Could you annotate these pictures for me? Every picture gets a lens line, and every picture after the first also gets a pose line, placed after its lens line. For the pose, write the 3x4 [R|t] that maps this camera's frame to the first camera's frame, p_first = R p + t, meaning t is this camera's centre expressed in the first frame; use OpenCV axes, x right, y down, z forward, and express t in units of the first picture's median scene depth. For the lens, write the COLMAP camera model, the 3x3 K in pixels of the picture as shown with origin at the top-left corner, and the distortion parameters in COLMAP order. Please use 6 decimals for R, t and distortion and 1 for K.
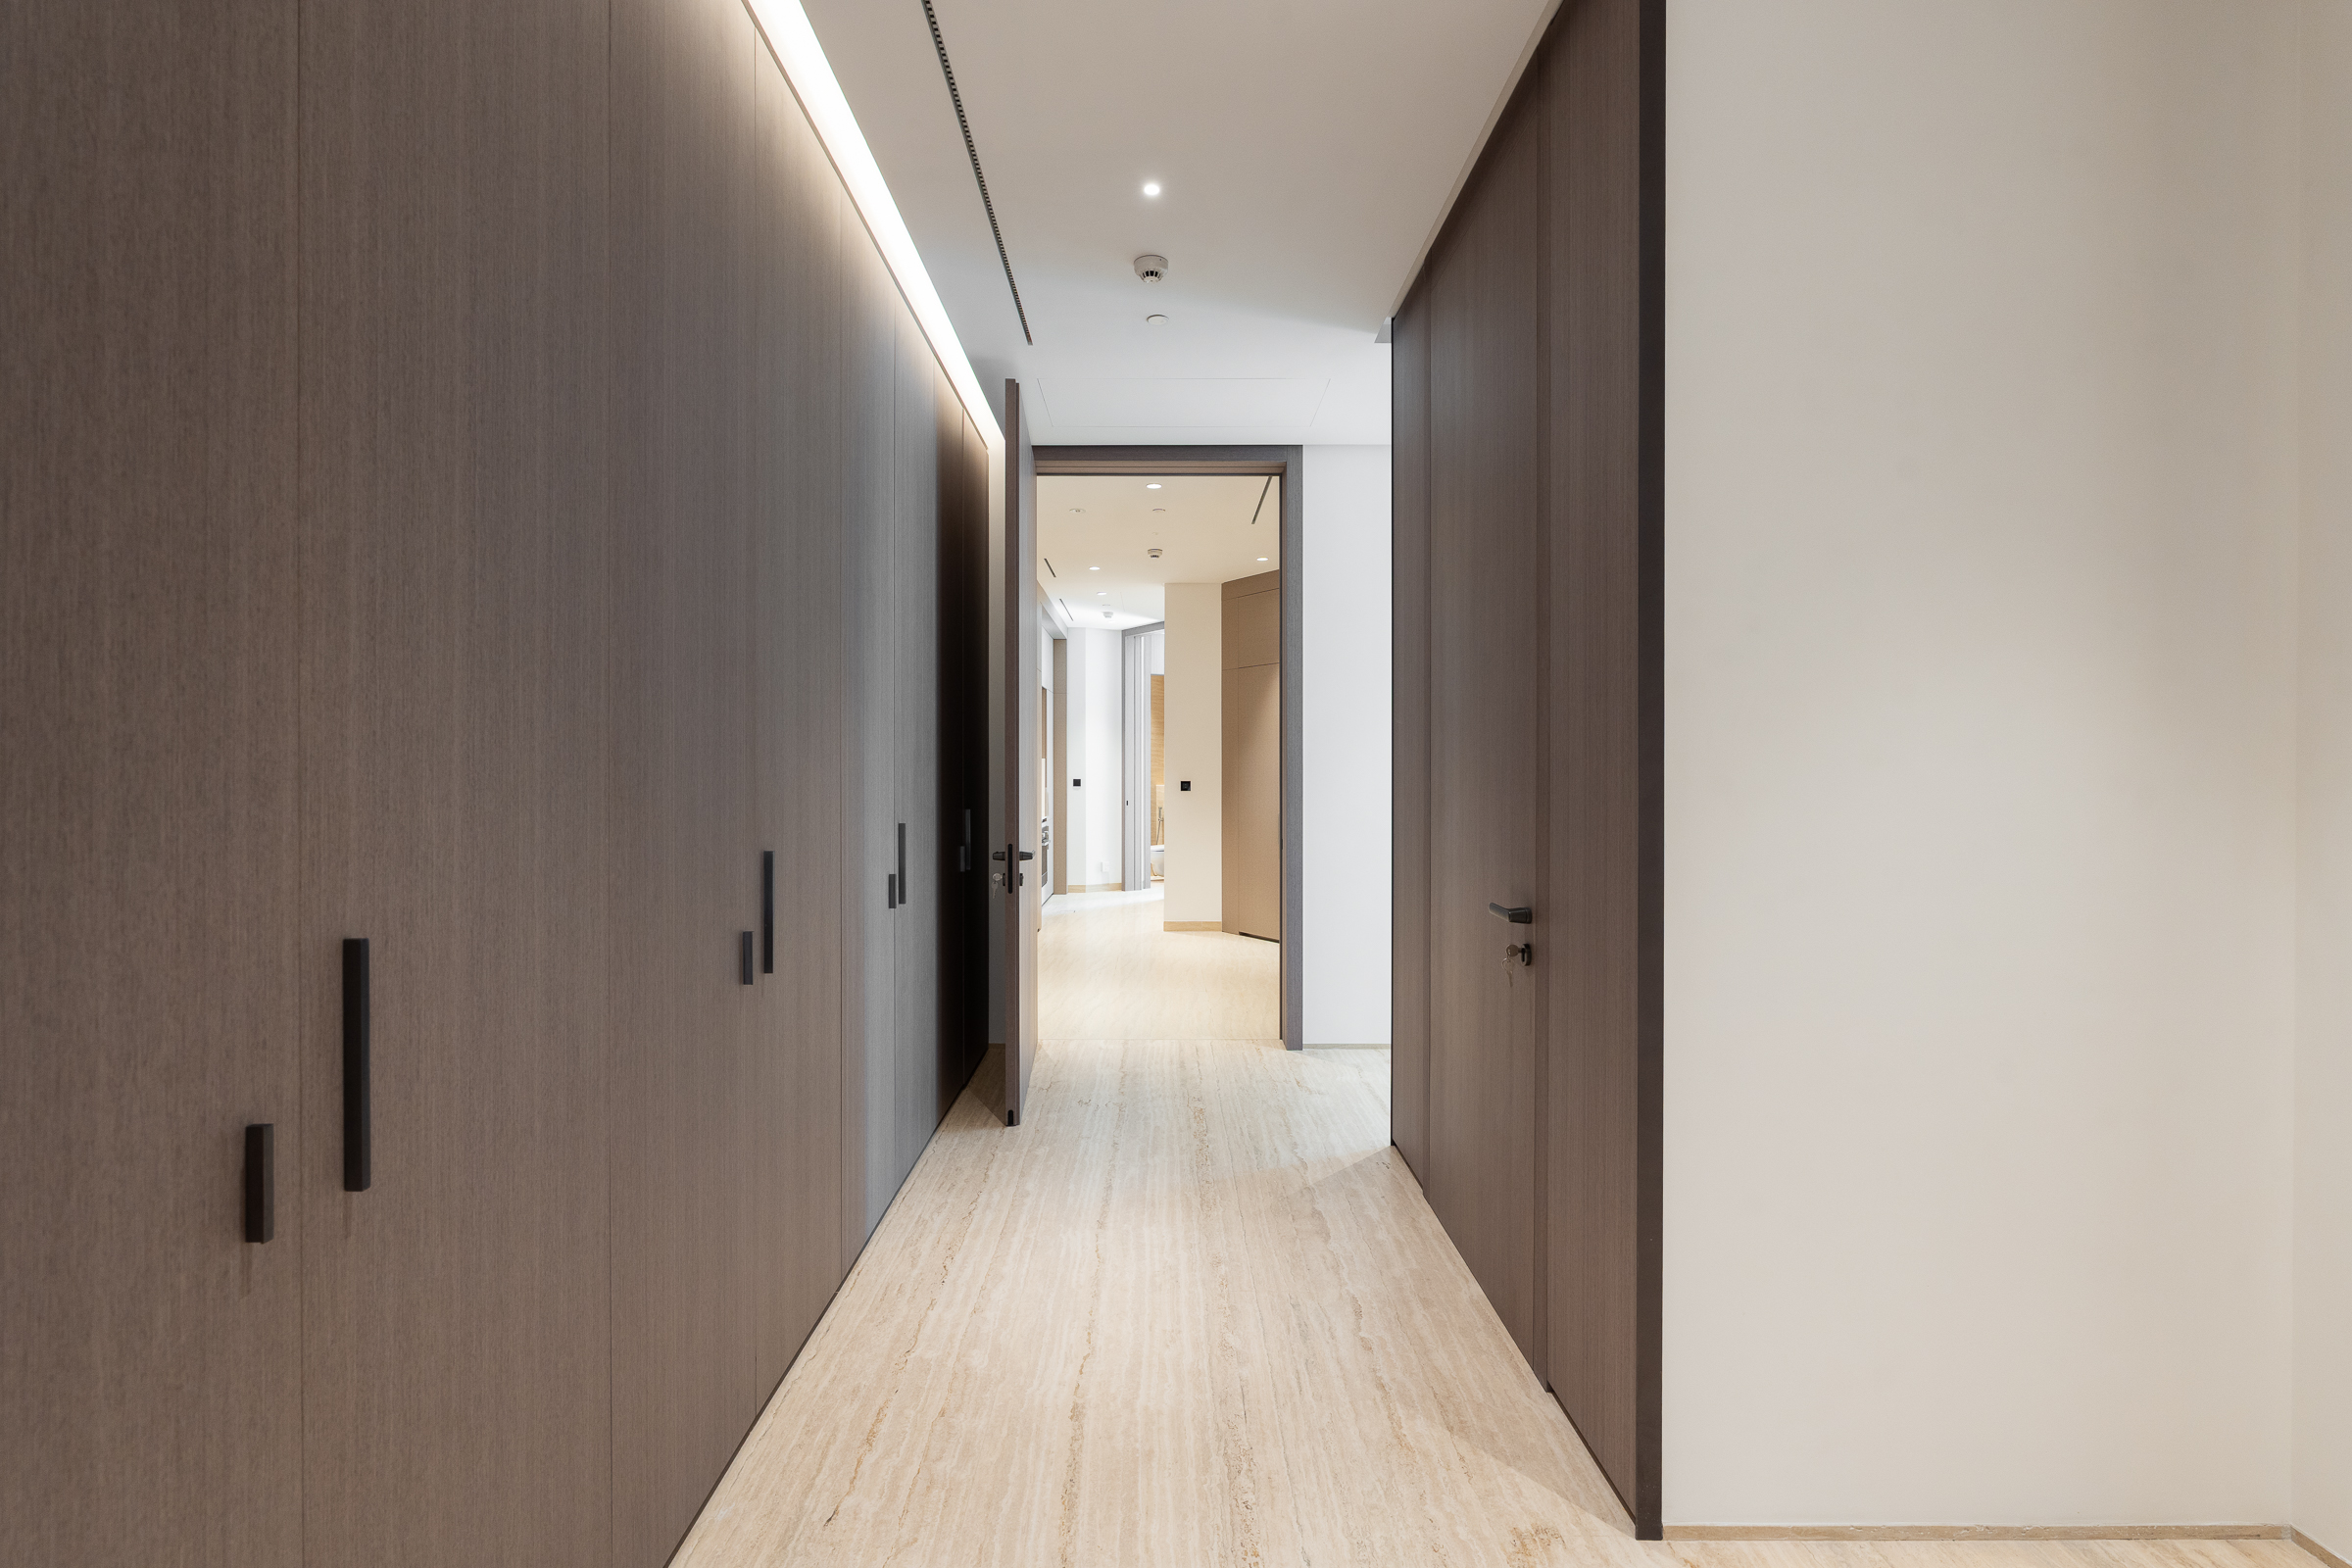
lens RADIAL K [[1077.6, 0, 1165.3], [0, 1077.6, 773.3], [0, 0, 1]] dist [-0.007945, 0.002016]
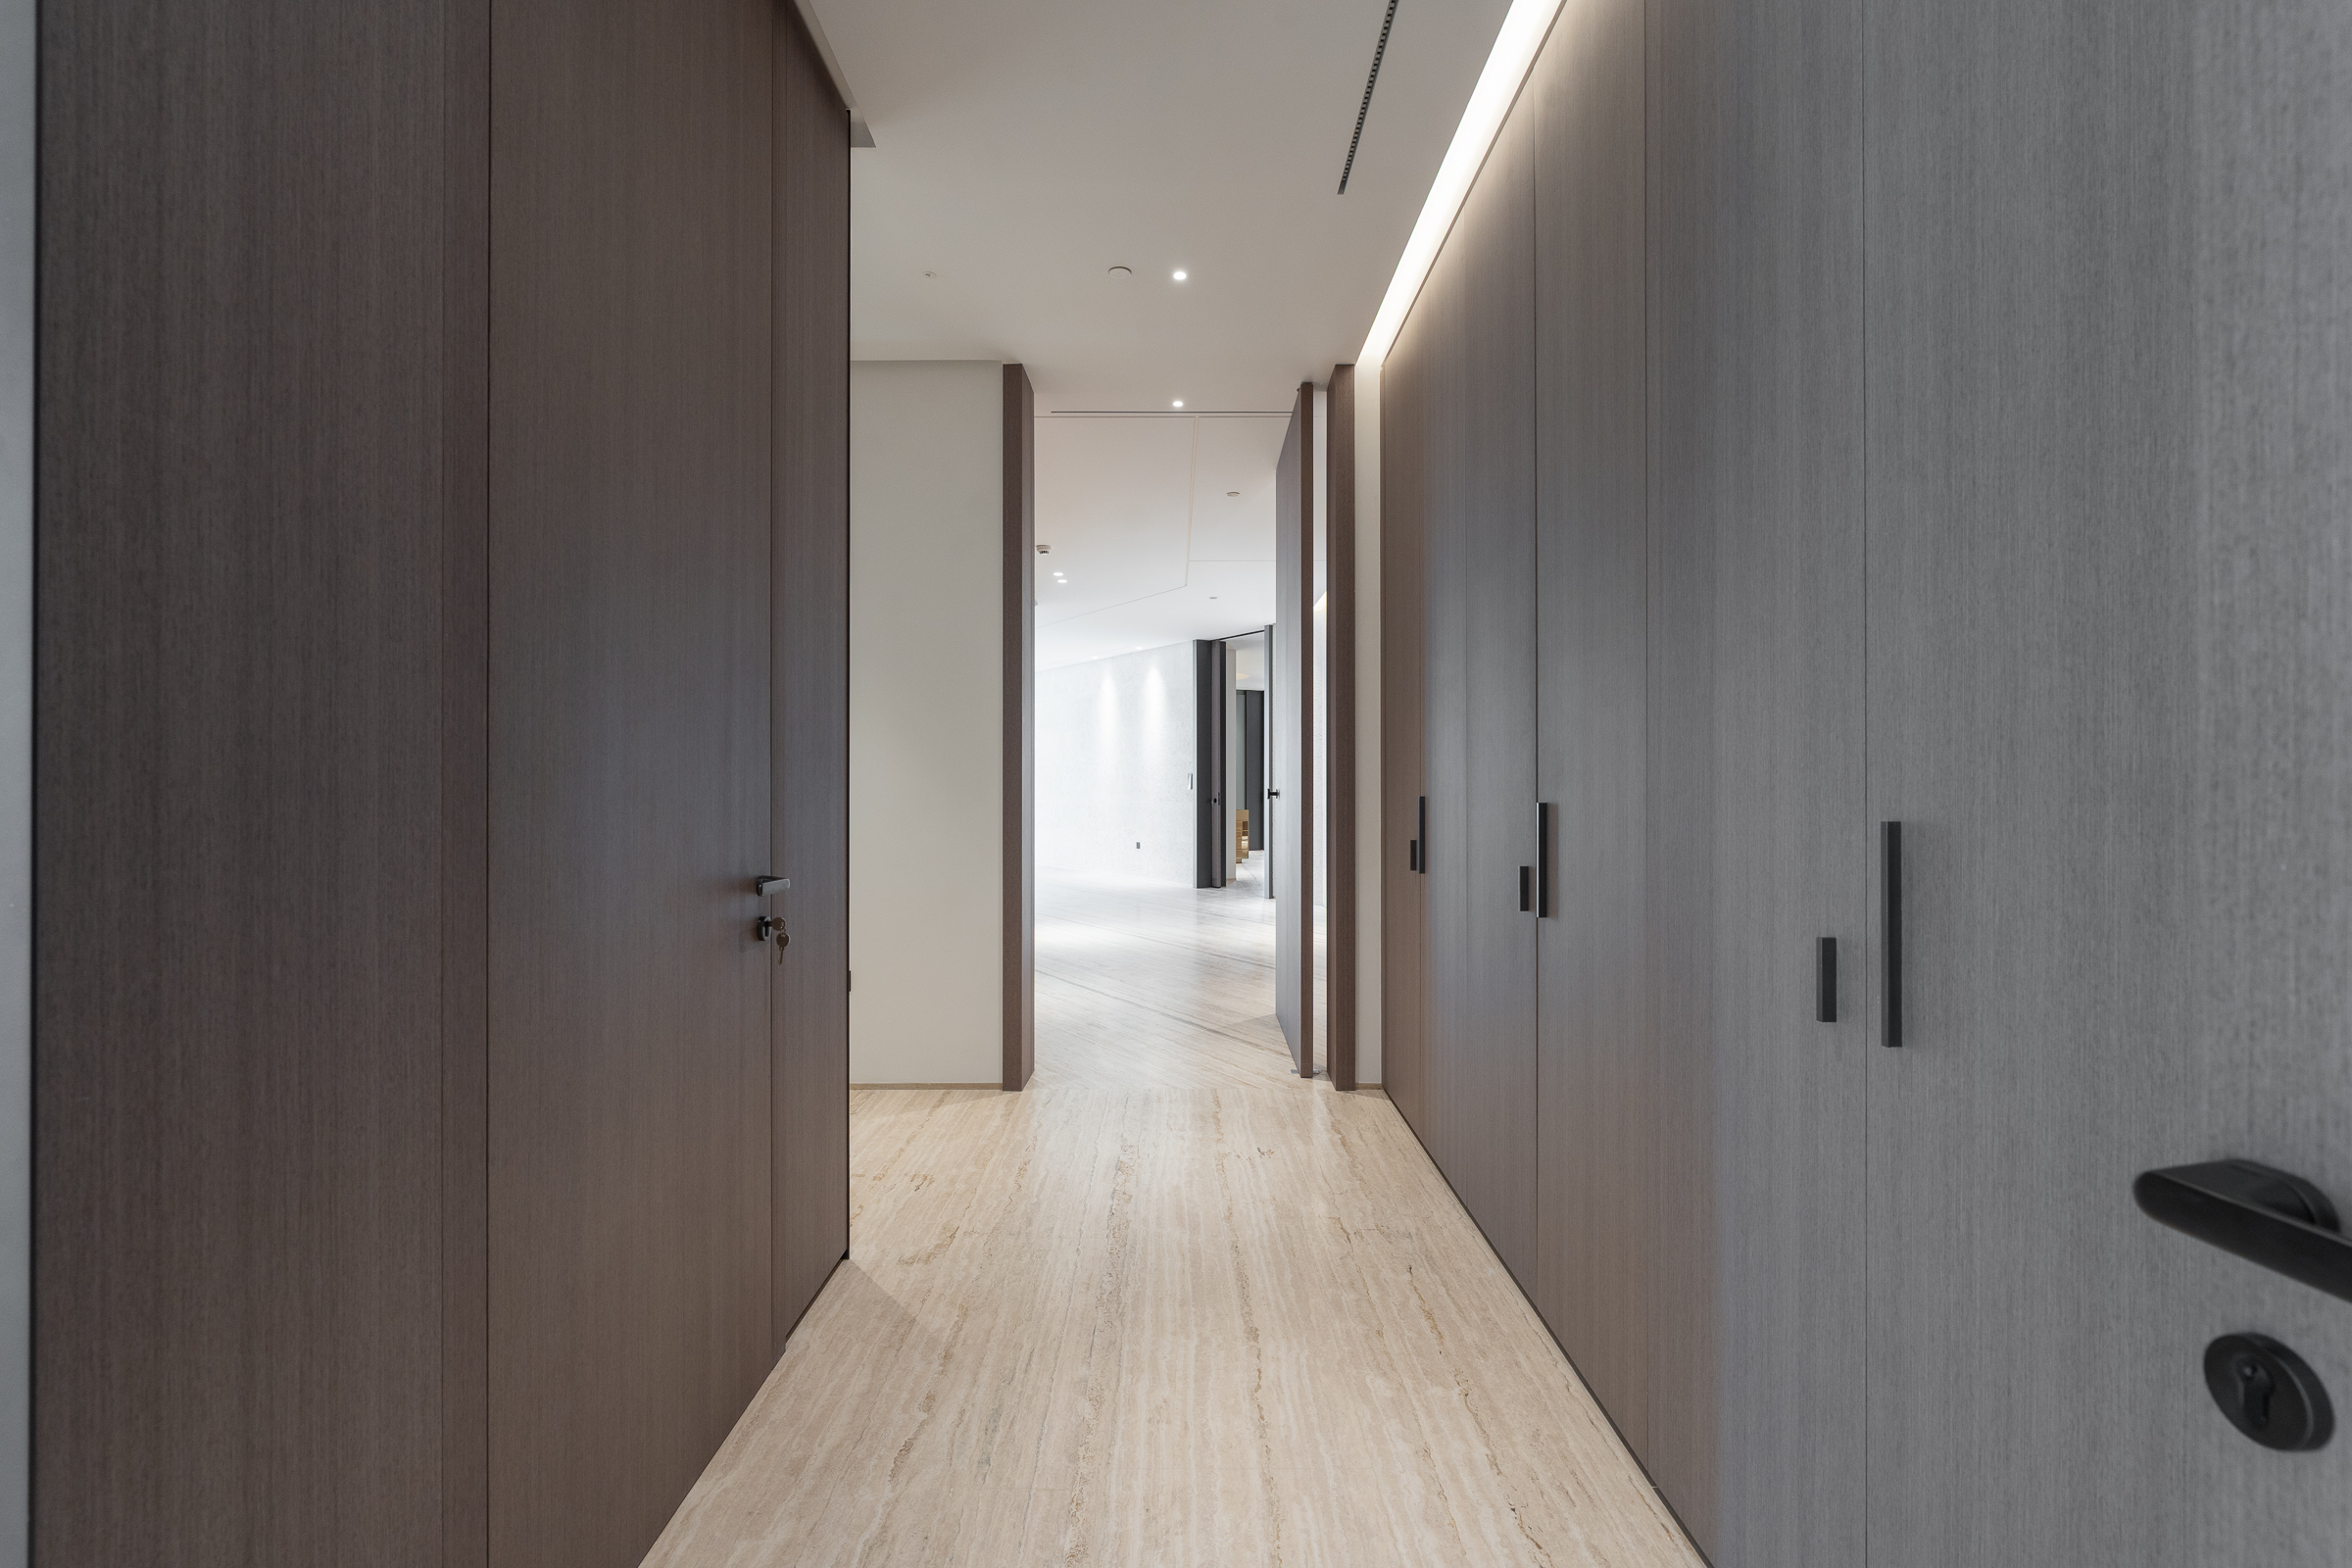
lens RADIAL K [[1077.6, 0, 1174.8], [0, 1077.6, 784.0], [0, 0, 1]] dist [-0.007945, 0.002016]
pose [[-0.999989, -0.000208, 0.004736, -0.008854], [-0.000189, 0.999992, 0.003936, 0.042269], [-0.004737, 0.003935, -0.999981, 1.746302]]
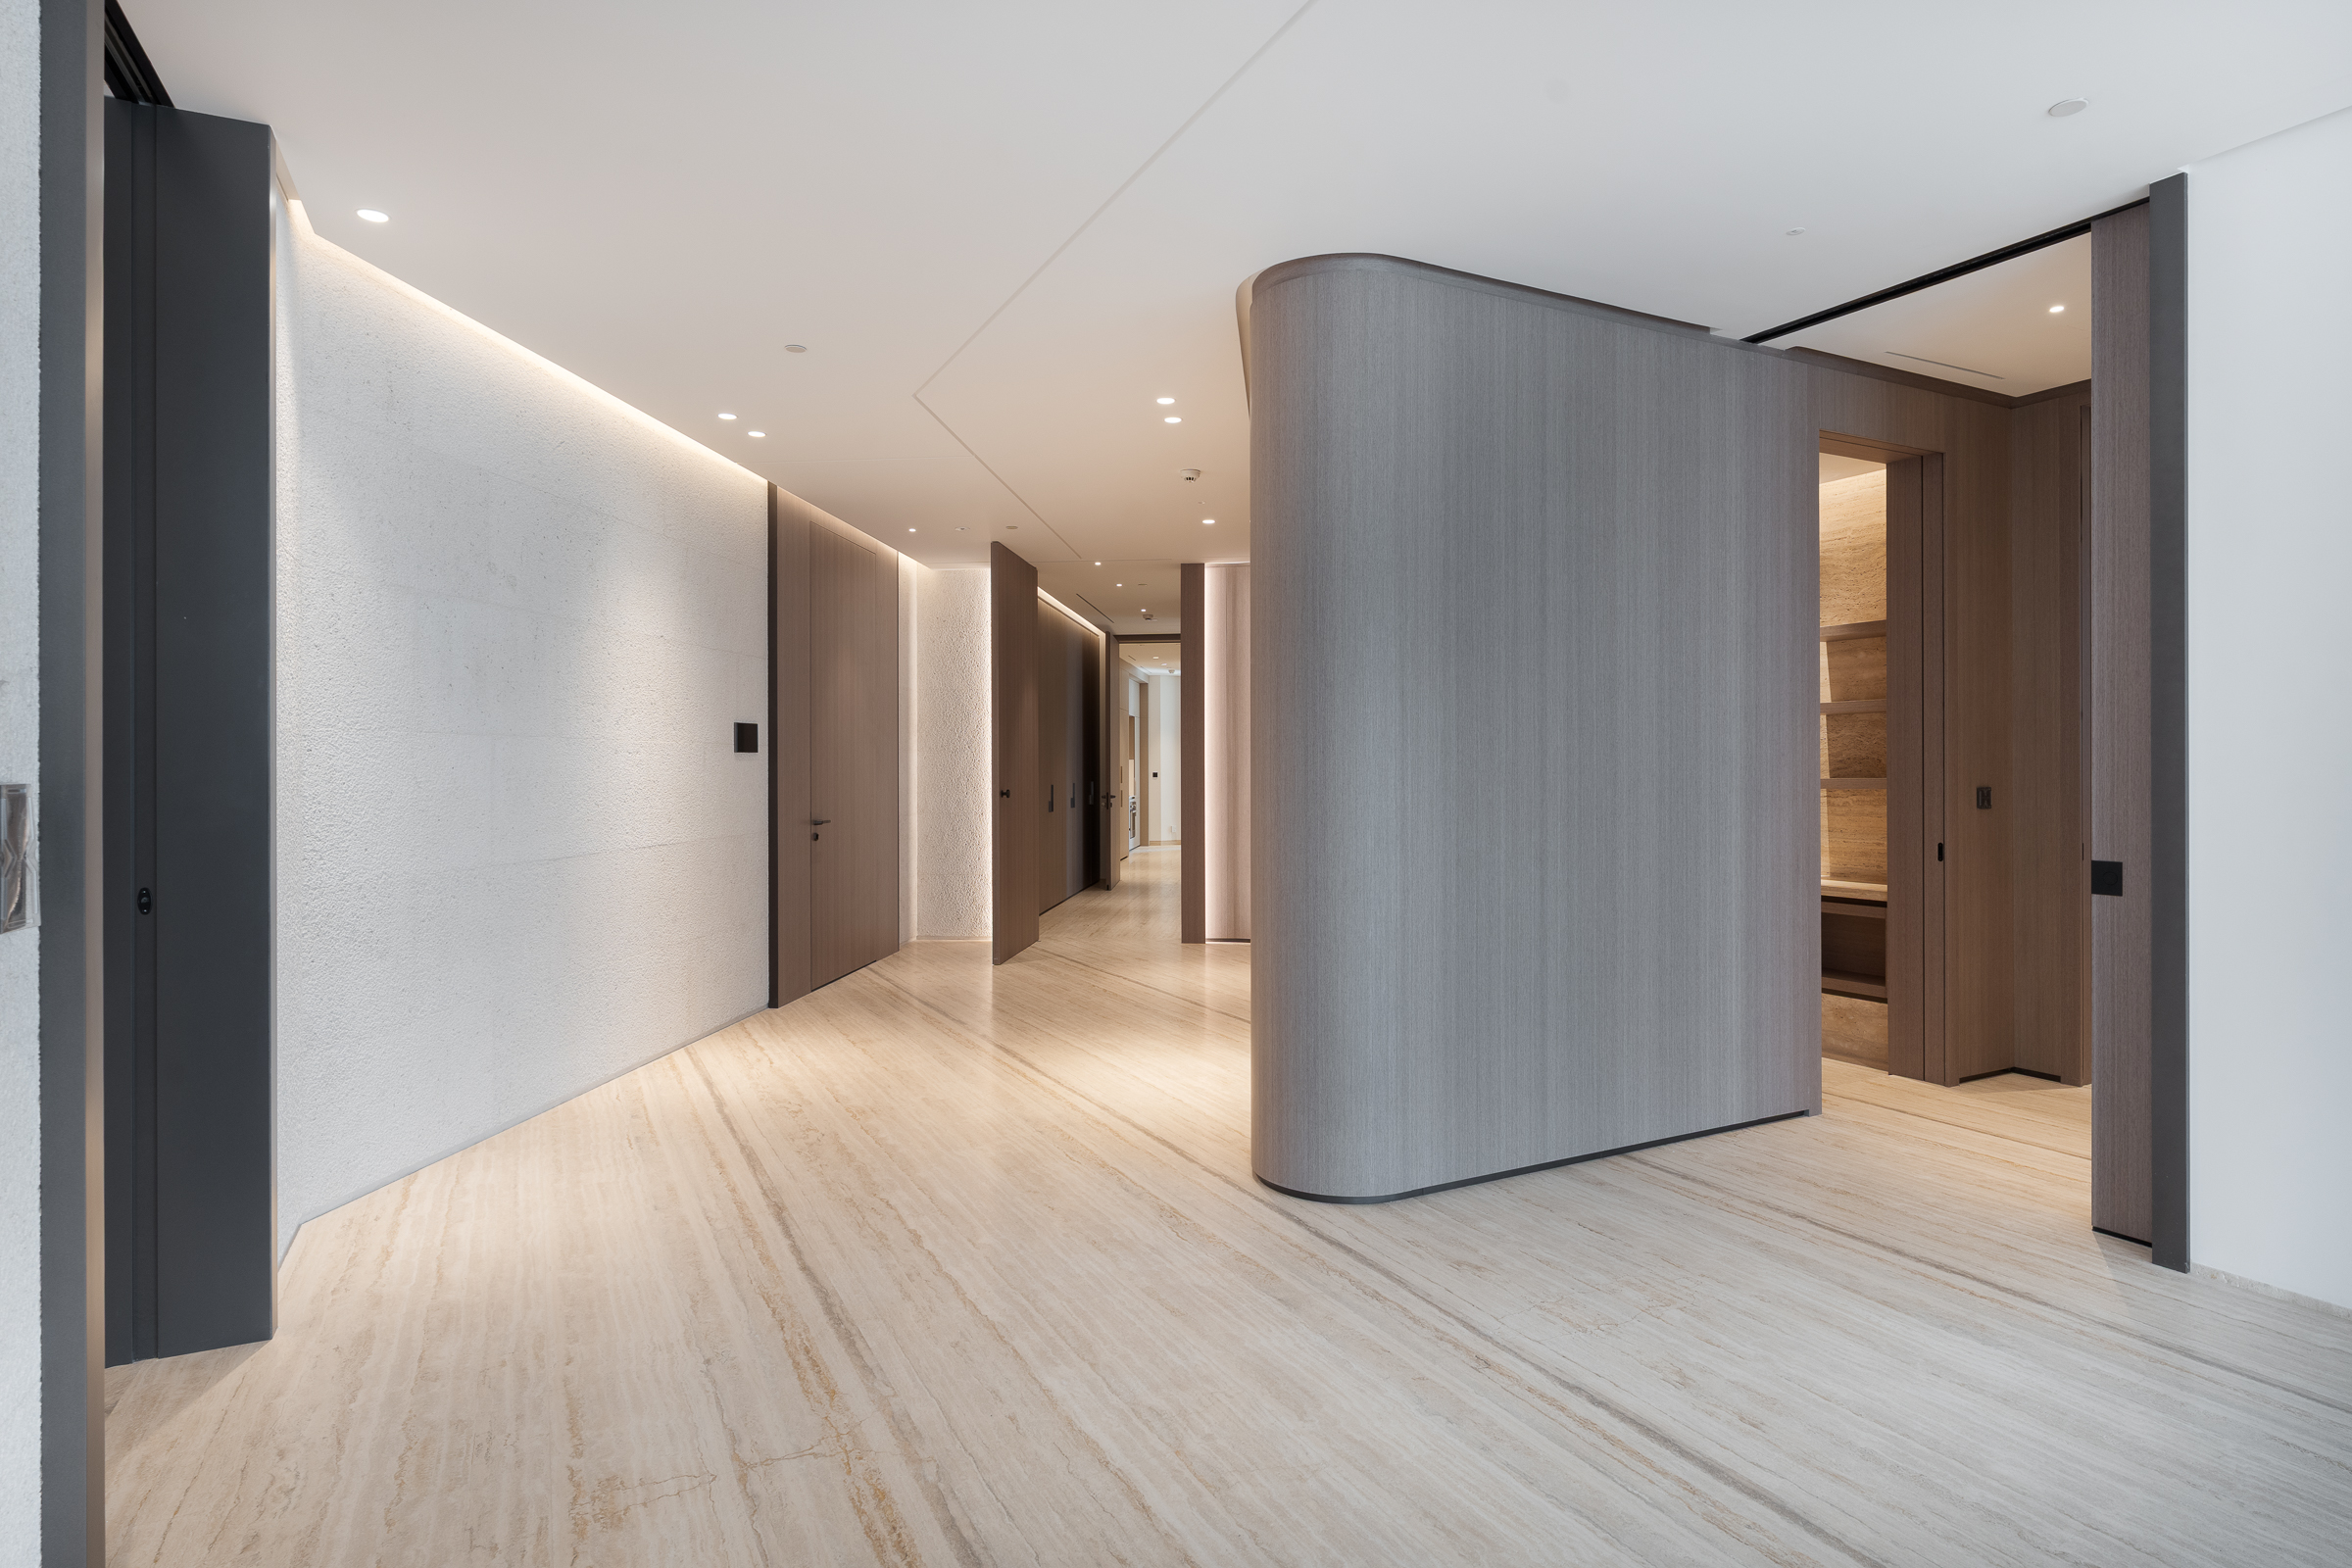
lens RADIAL K [[1267.5, 0, 1181.9], [0, 1267.5, 768.2], [0, 0, 1]] dist [-0.003086, -0.000033]
pose [[0.995363, -0.006233, -0.095987, 0.484945], [0.006012, 0.999979, -0.002598, 0.014382], [0.096001, 0.002009, 0.995379, -3.001170]]
